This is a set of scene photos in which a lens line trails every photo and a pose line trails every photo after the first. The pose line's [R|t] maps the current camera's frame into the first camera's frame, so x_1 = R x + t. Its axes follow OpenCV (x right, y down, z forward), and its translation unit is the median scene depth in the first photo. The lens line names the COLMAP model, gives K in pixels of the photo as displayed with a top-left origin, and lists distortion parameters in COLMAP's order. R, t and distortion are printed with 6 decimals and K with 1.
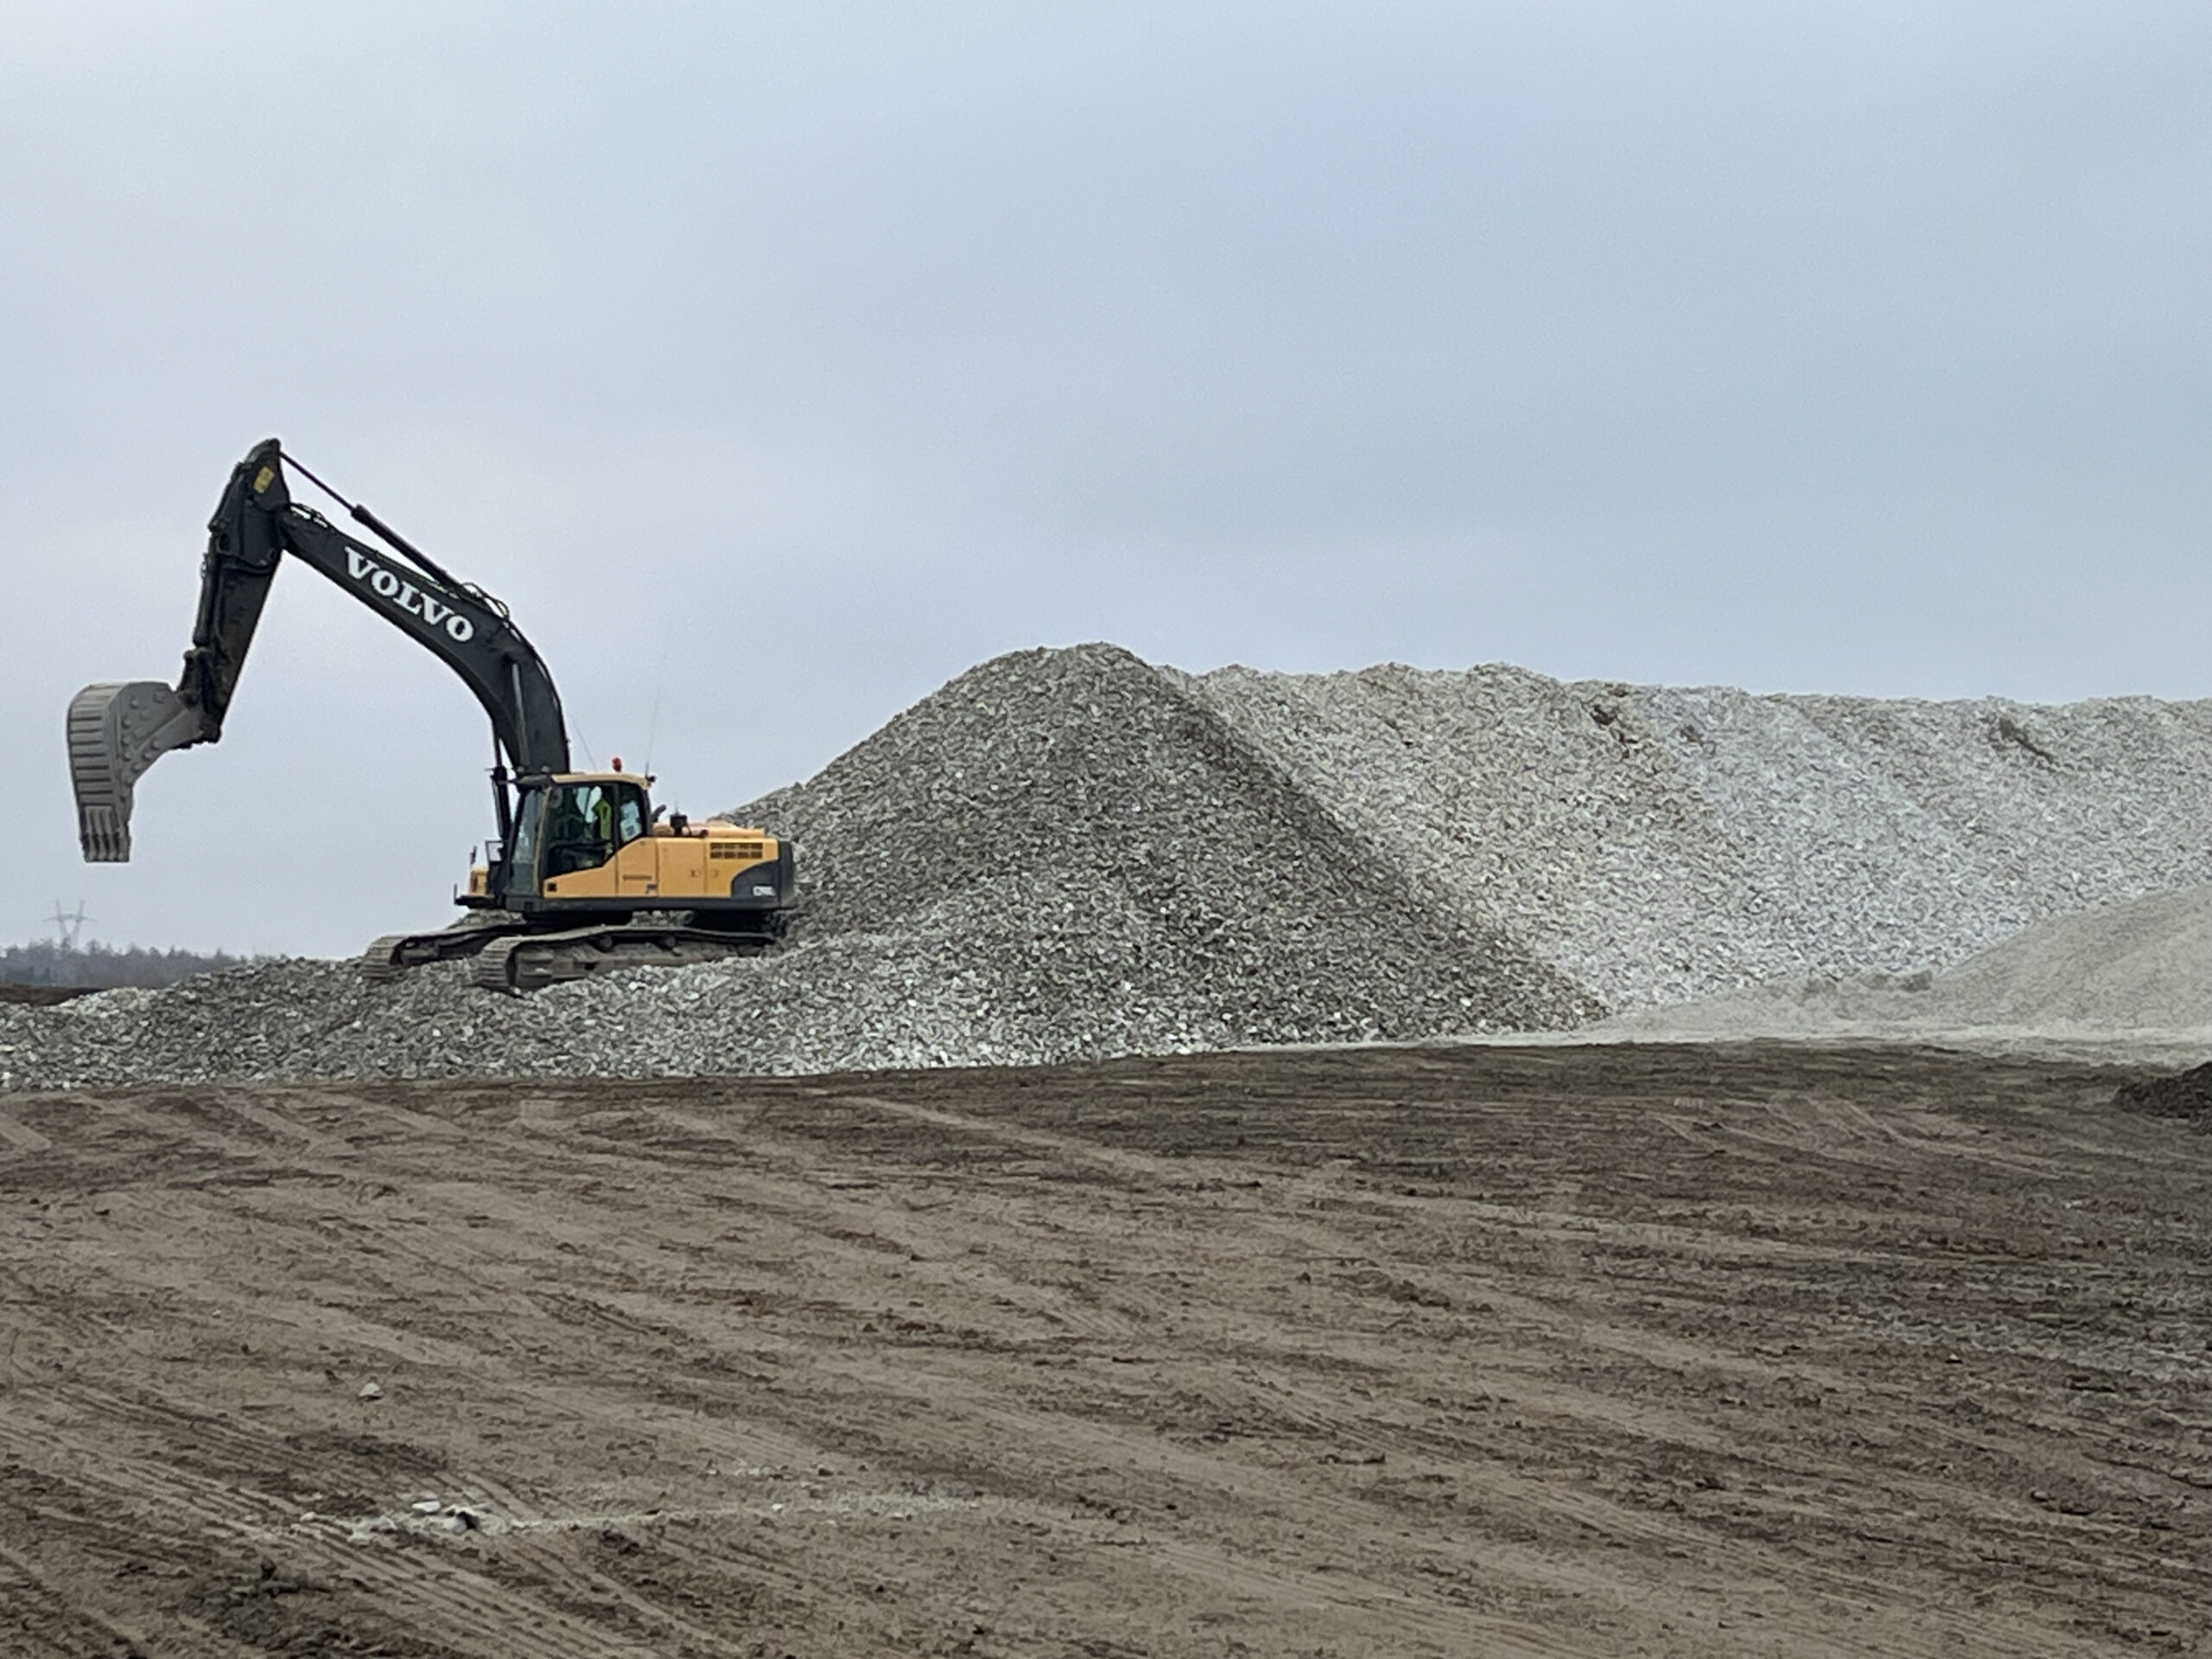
lens RADIAL K [[4824.9, 0, 1106.0], [0, 4824.9, 829.5], [0, 0, 1]] dist [0.060590, 0.049908]
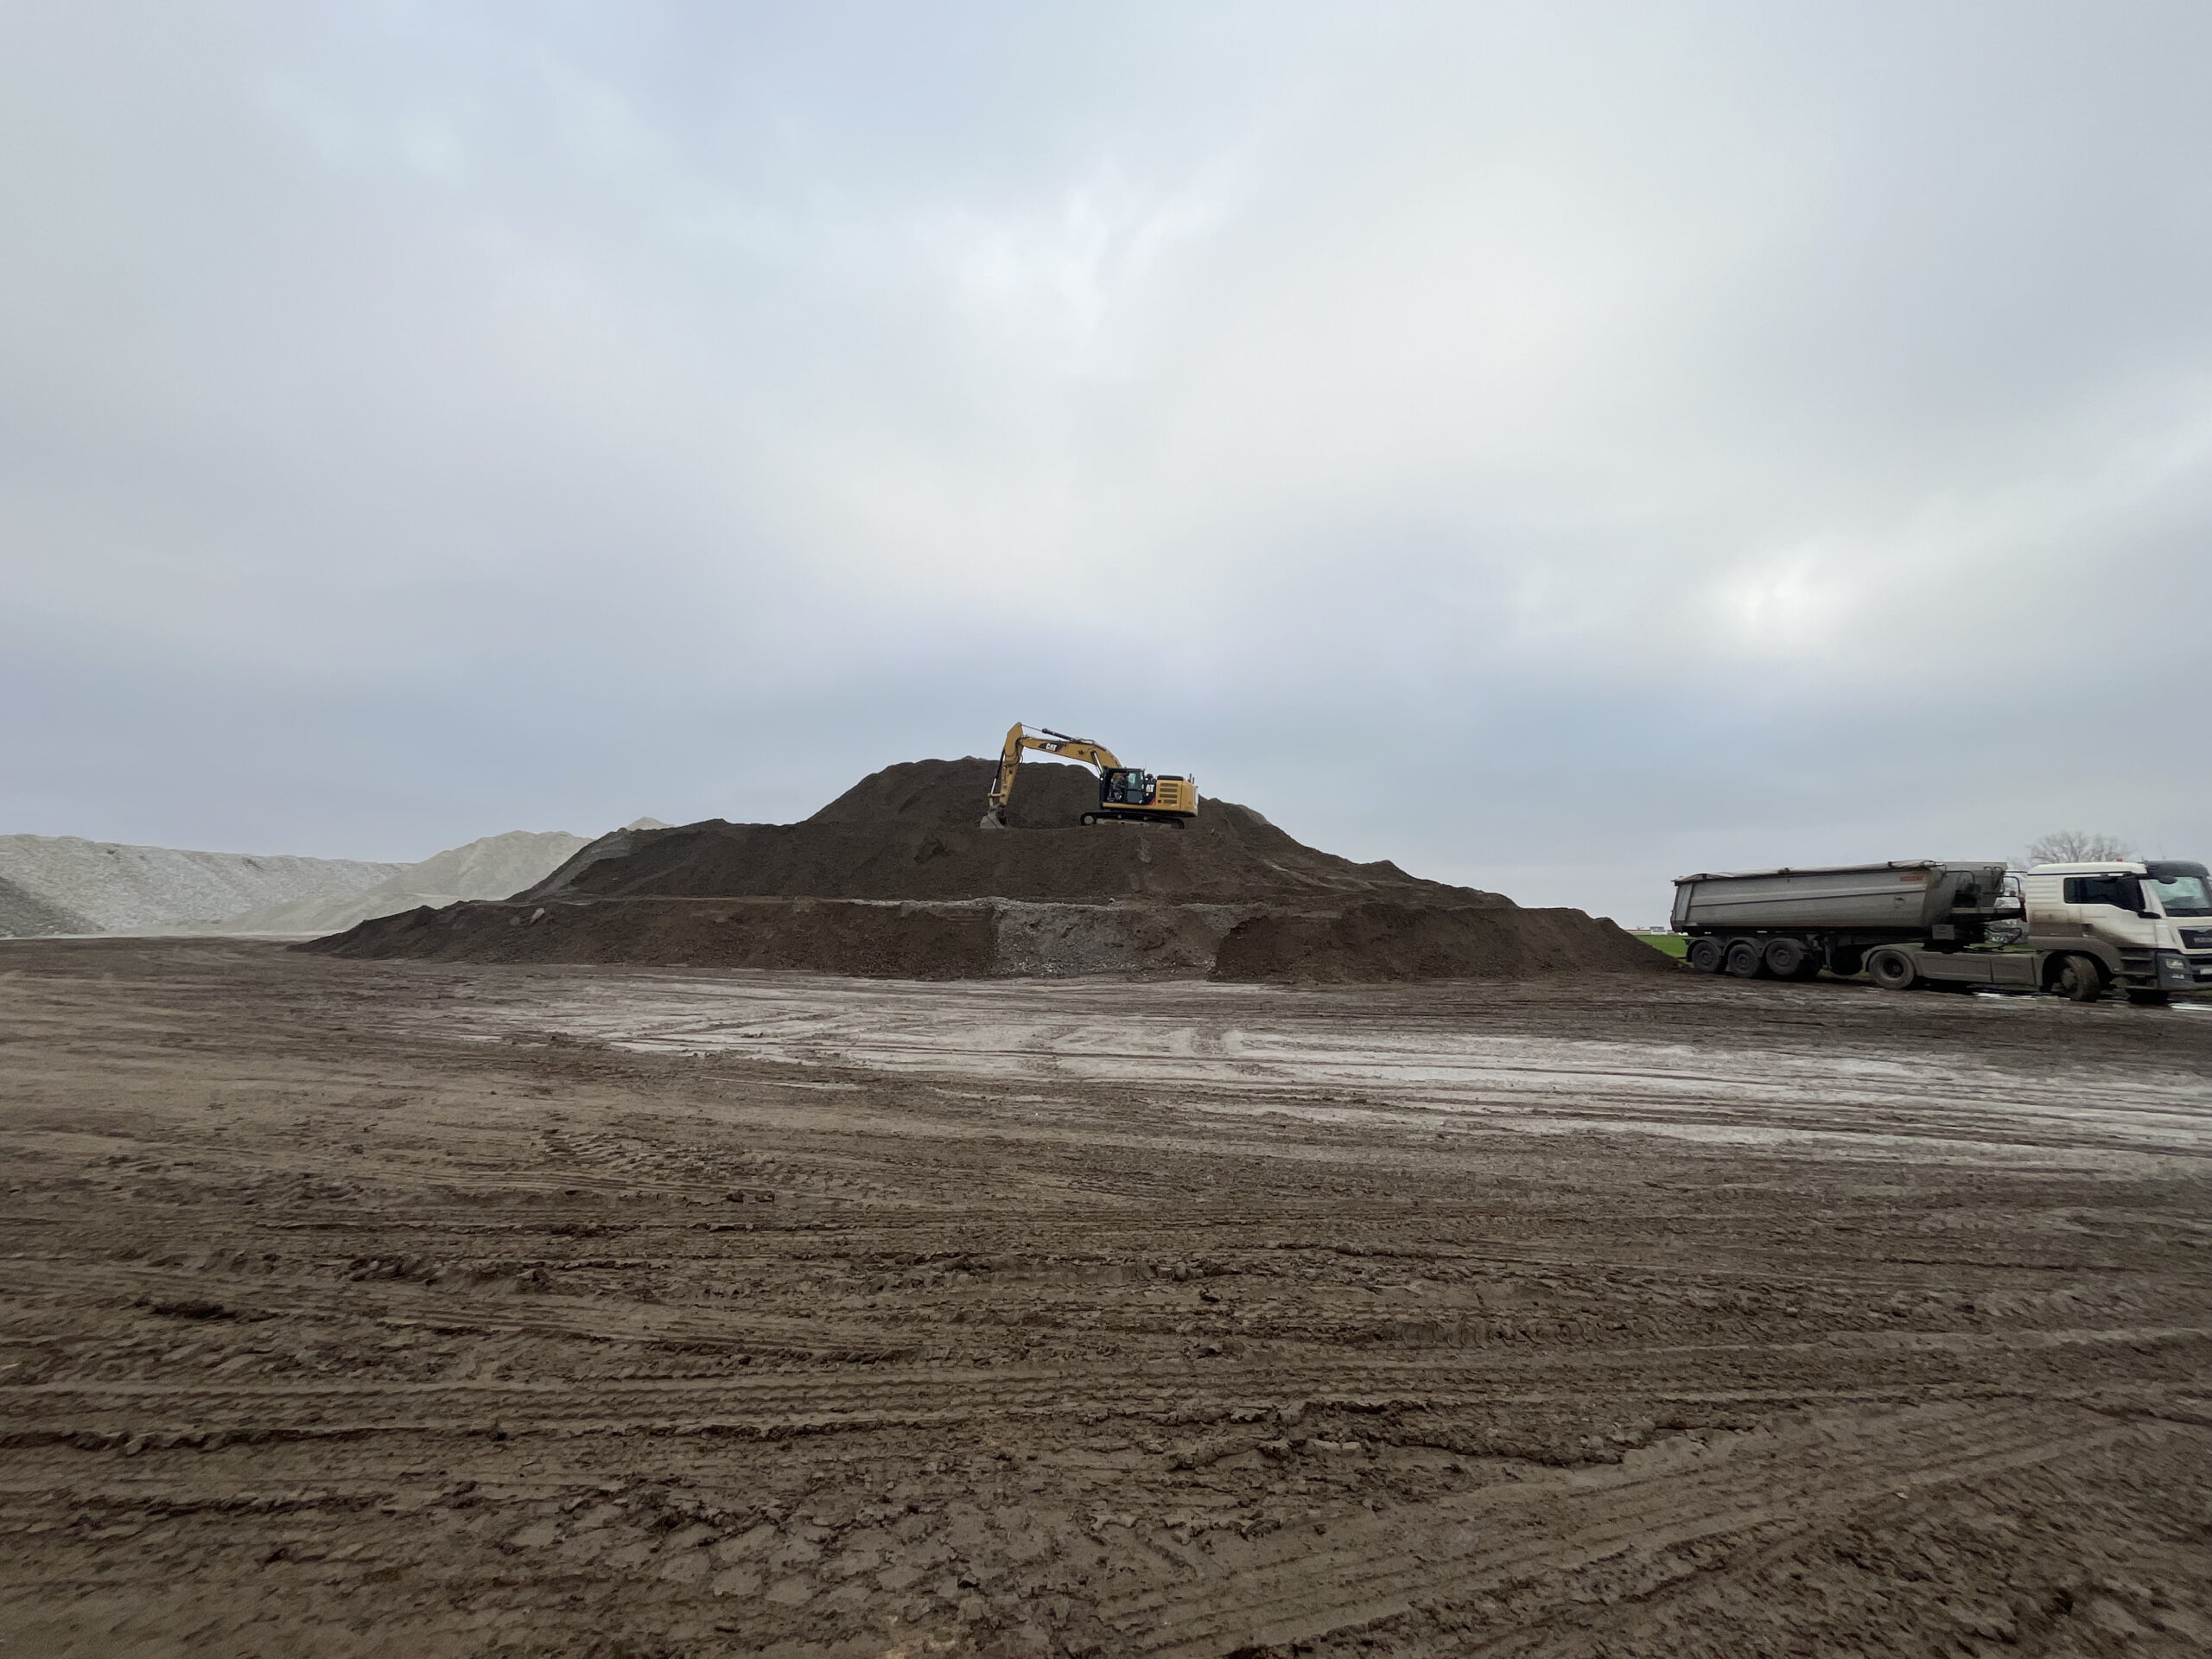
lens RADIAL K [[889.9, 0, 1106.0], [0, 889.9, 829.5], [0, 0, 1]] dist [-0.000169, 0.000020]
pose [[0.556544, 0.088083, 0.826136, -0.063258], [-0.028089, 0.995790, -0.087249, -0.002574], [-0.830343, 0.025353, 0.556675, -0.078719]]
